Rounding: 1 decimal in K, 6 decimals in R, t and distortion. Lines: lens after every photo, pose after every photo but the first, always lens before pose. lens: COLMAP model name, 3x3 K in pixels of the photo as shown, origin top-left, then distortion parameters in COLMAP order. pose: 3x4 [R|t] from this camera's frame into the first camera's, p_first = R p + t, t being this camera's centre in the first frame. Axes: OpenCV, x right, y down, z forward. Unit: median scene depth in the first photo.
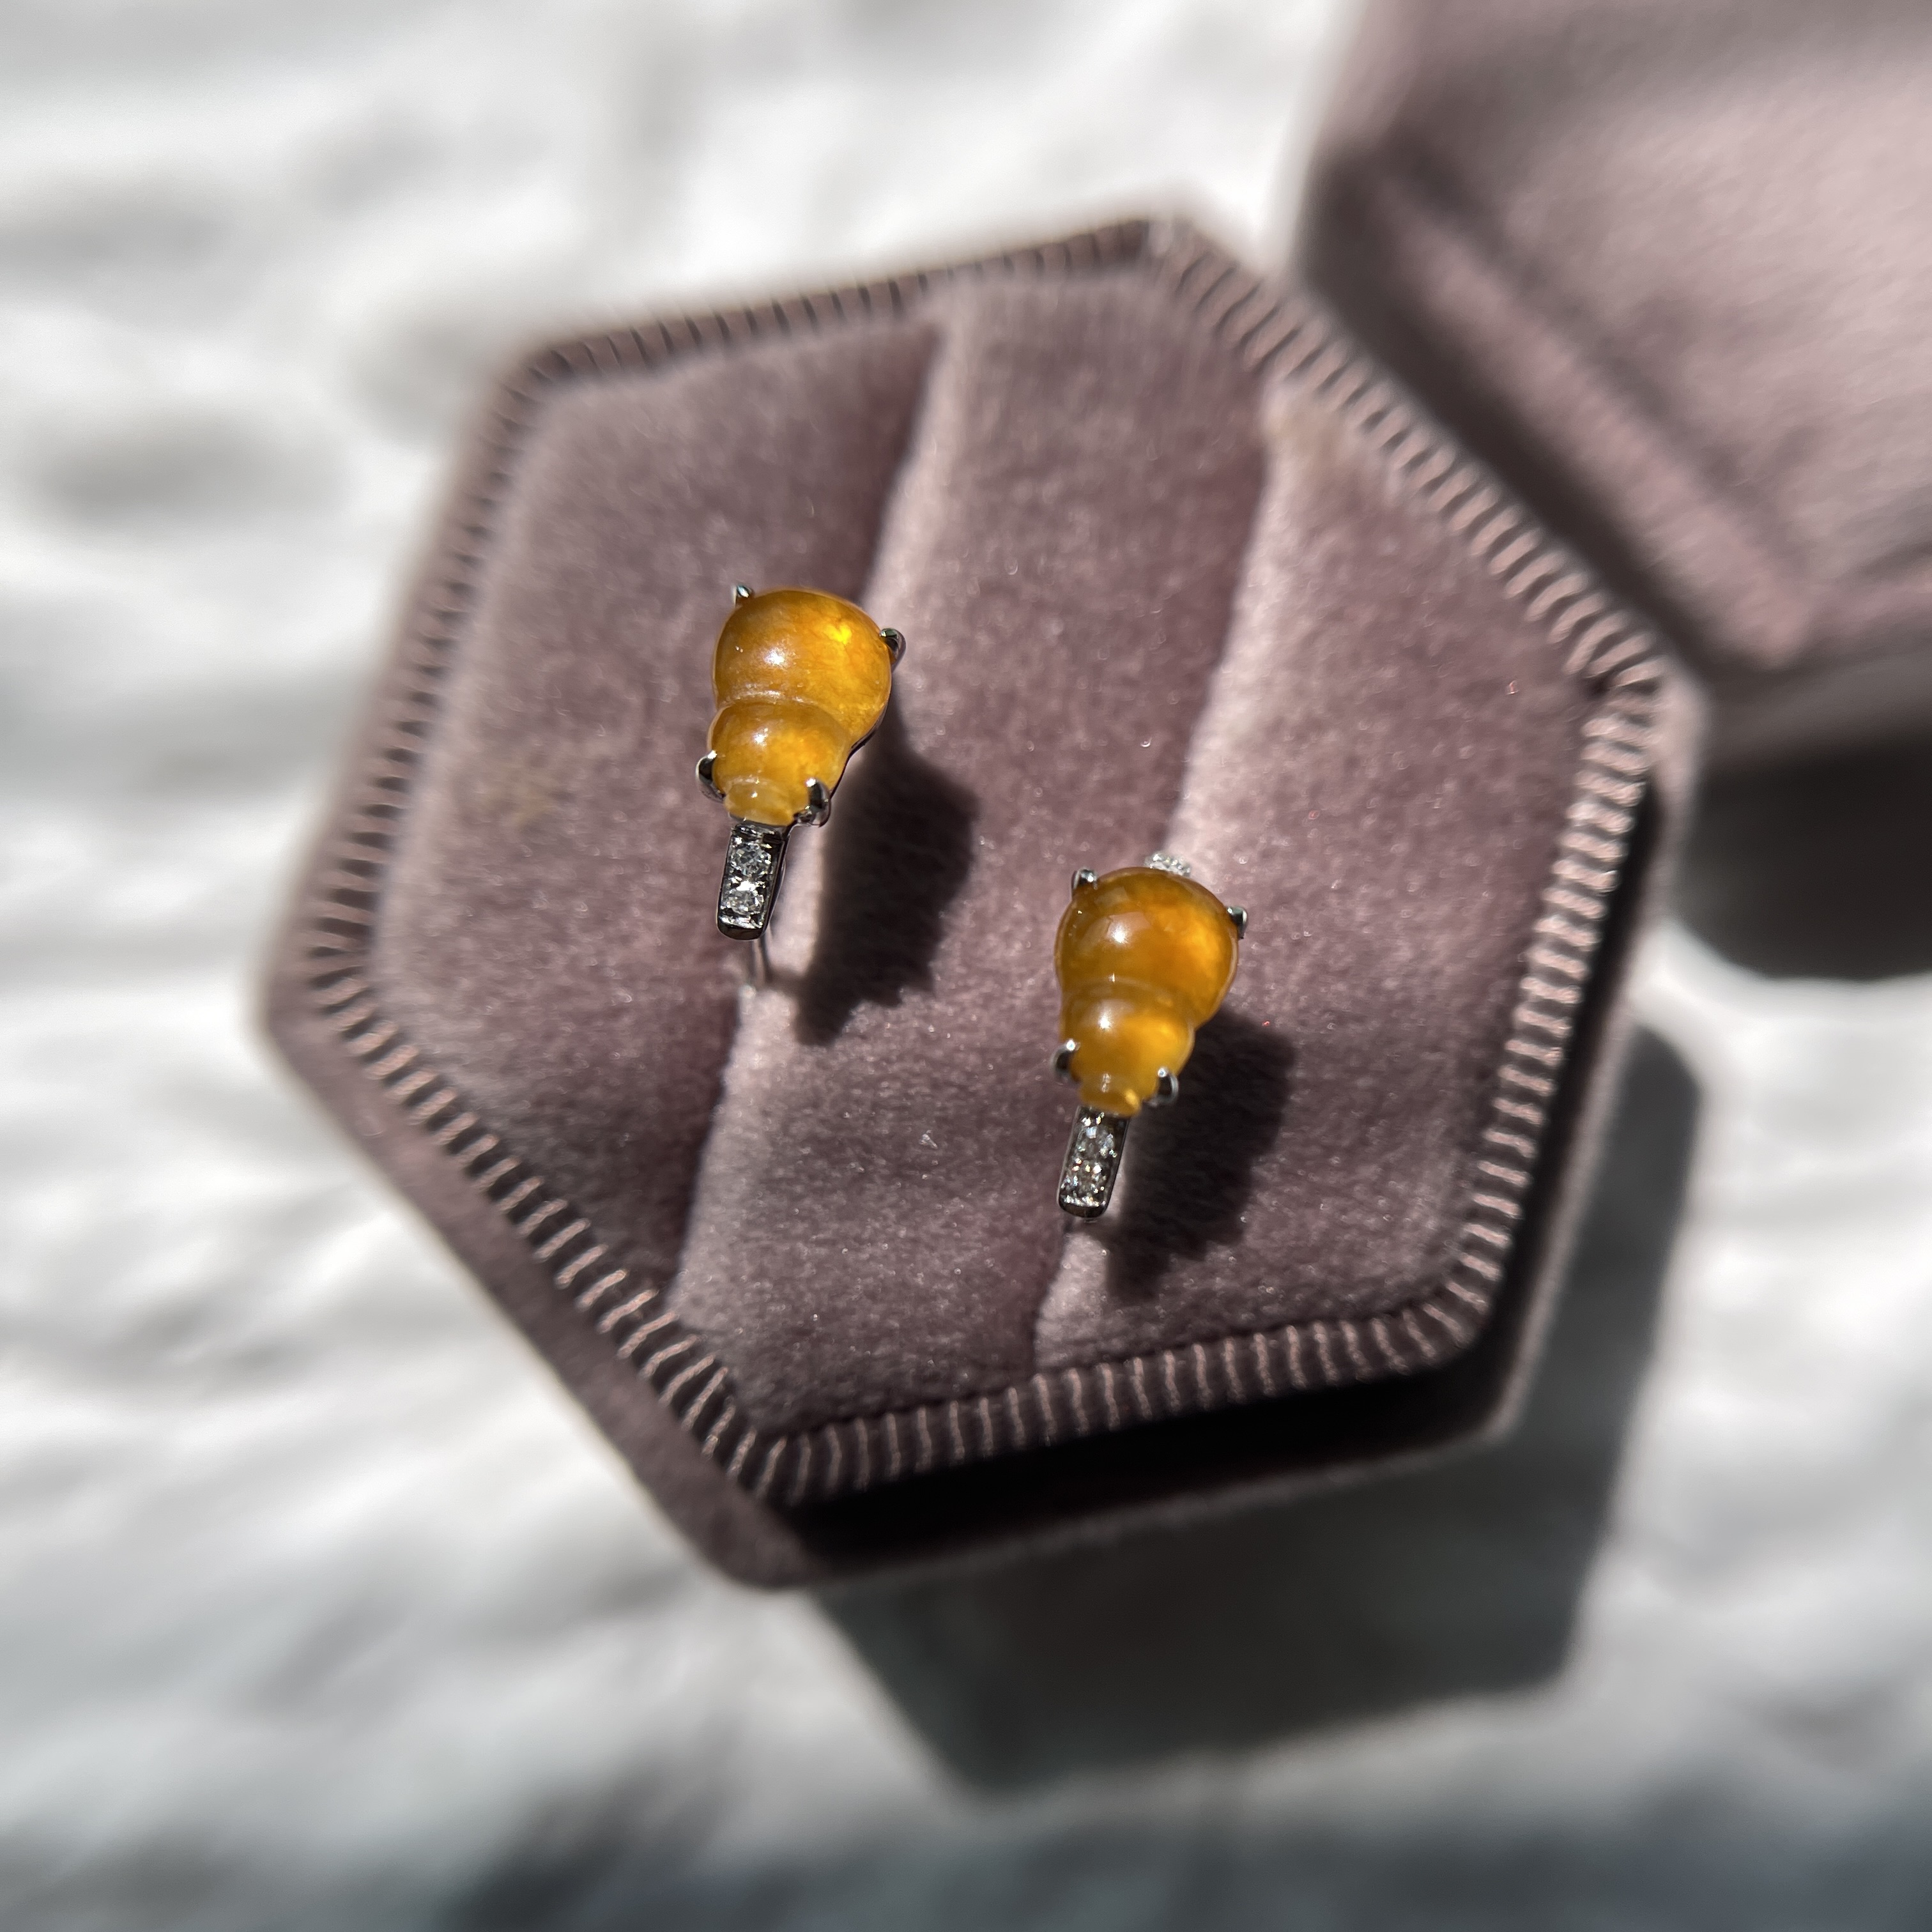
lens RADIAL K [[2581.6, 0, 966.0], [0, 2581.6, 966.0], [0, 0, 1]] dist [0.442840, -0.933379]
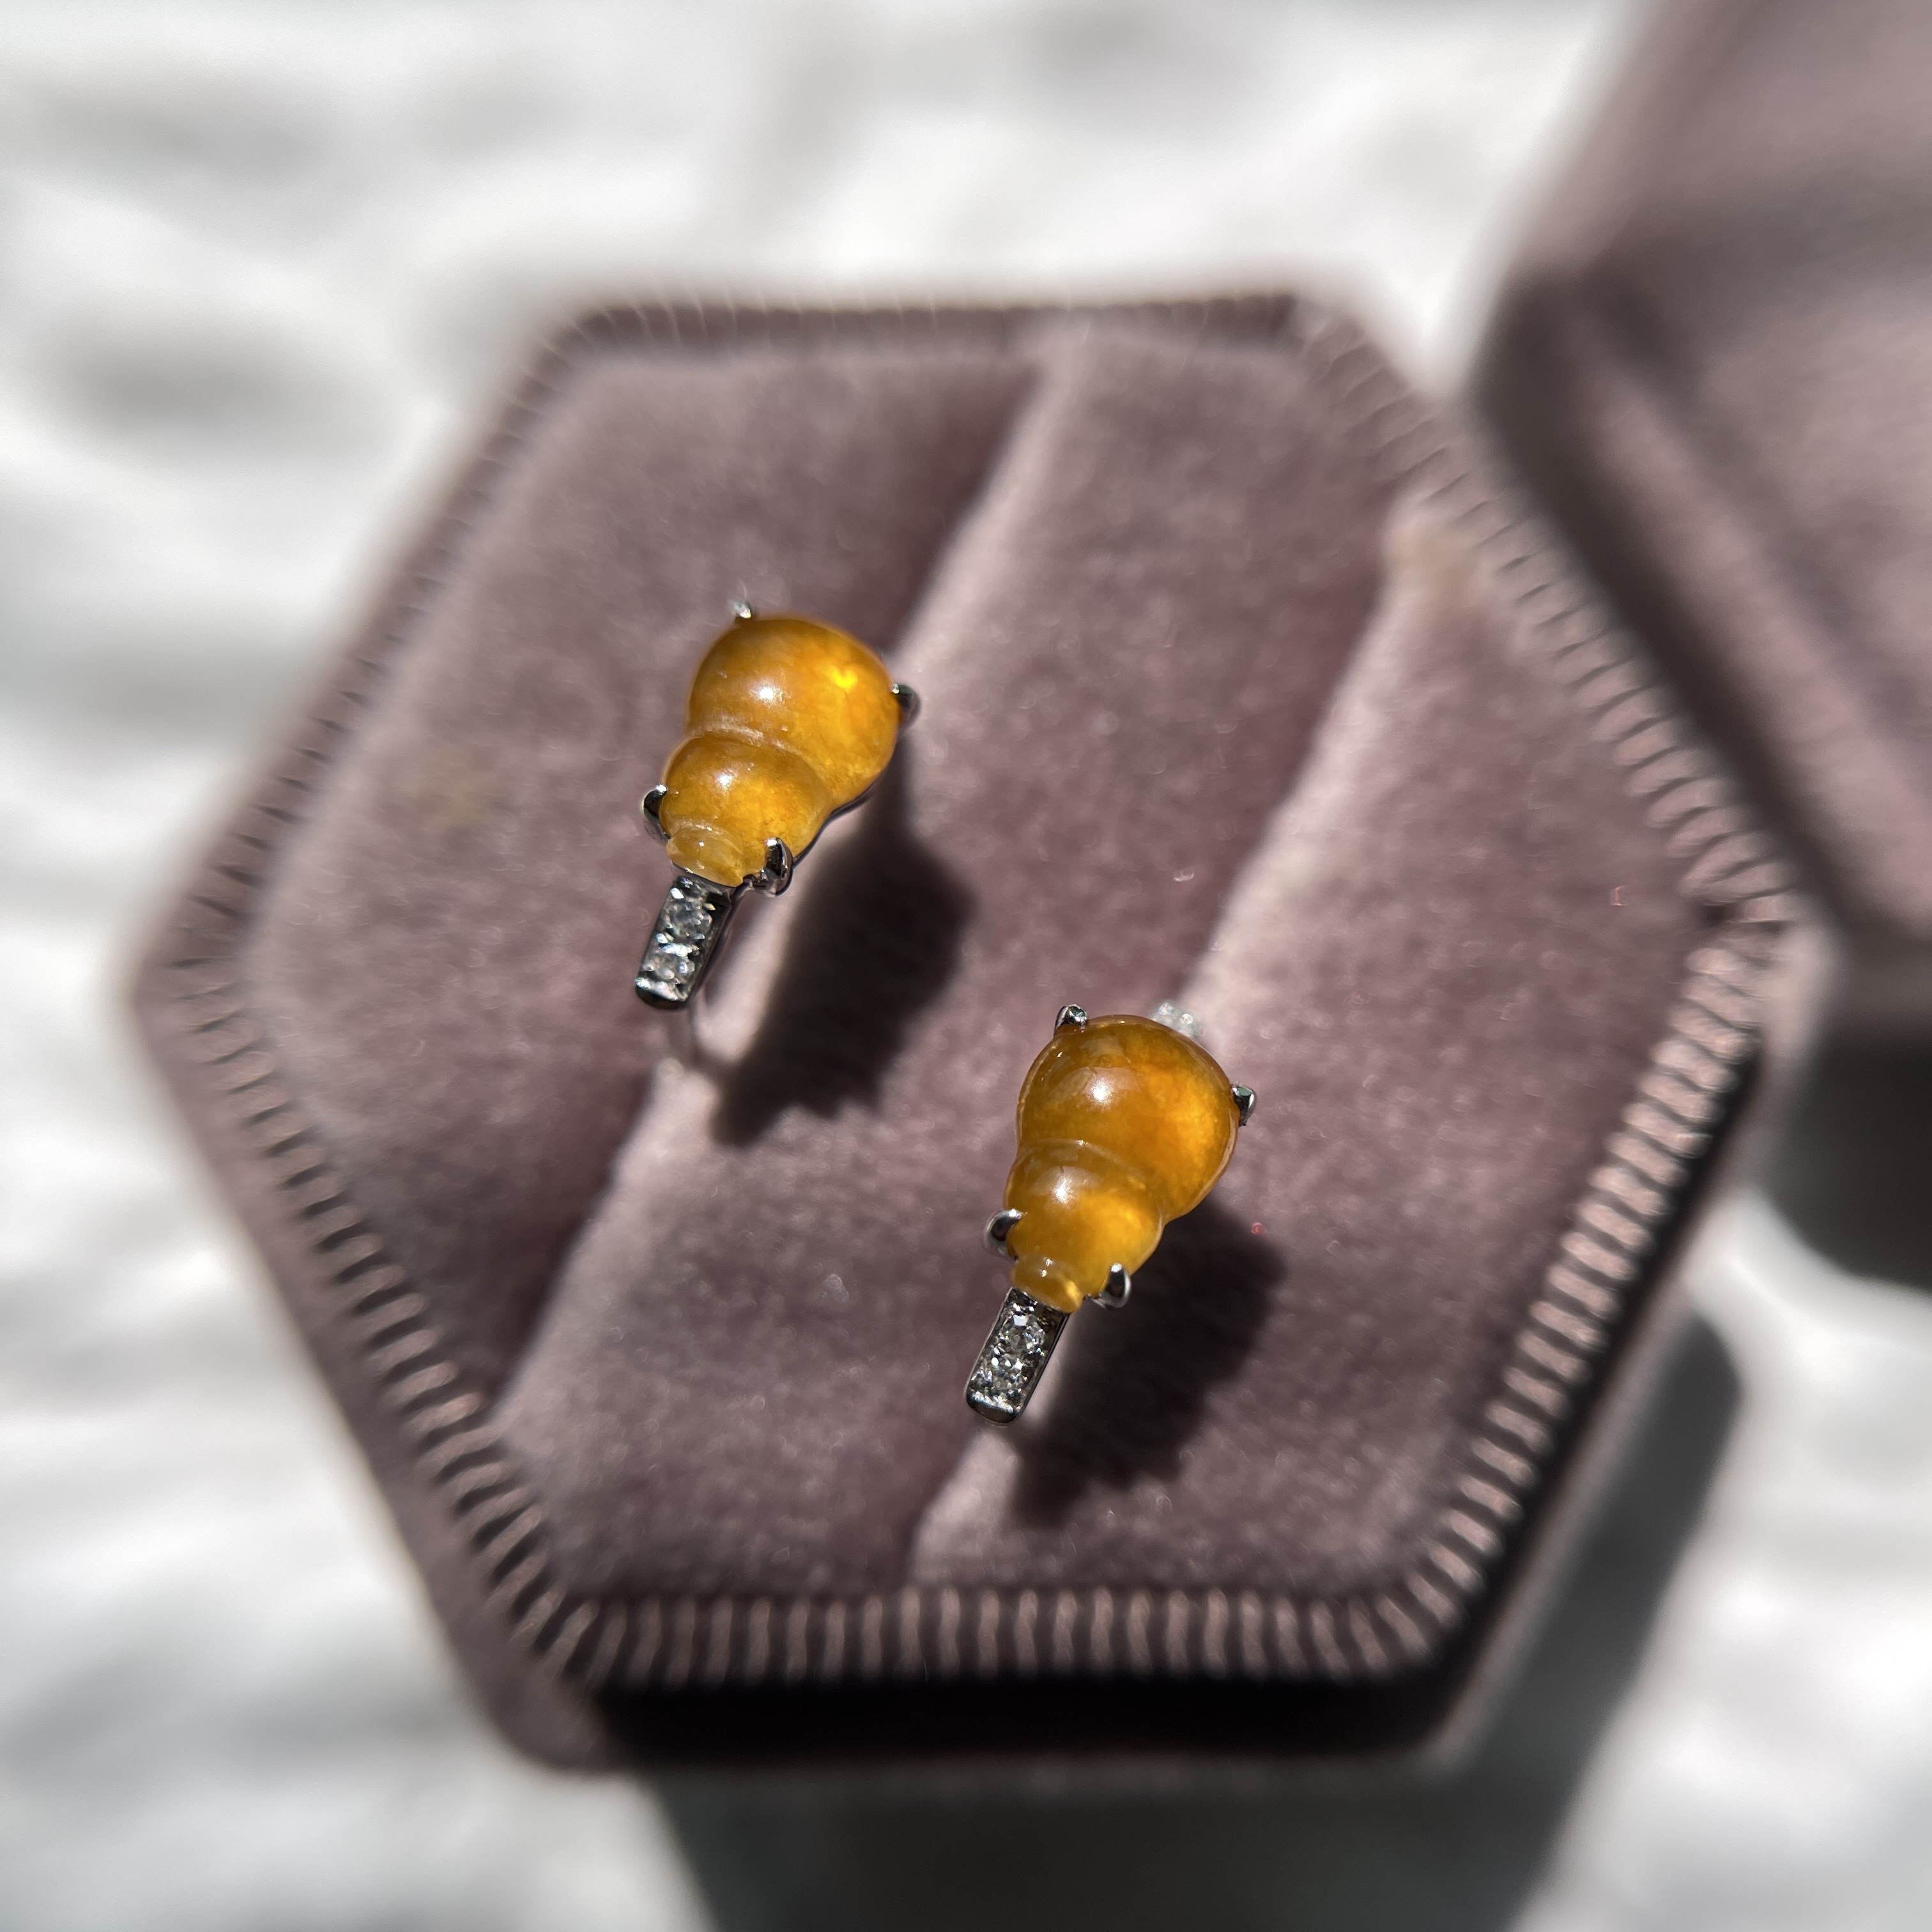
lens RADIAL K [[2061.6, 0, 1045.0], [0, 2061.6, 960.0], [0, 0, 1]] dist [0.169727, 0.000125]
pose [[0.979659, 0.193392, -0.053557, 0.067238], [-0.195112, 0.980354, -0.028952, -0.030153], [0.046905, 0.038812, 0.998145, 0.323533]]
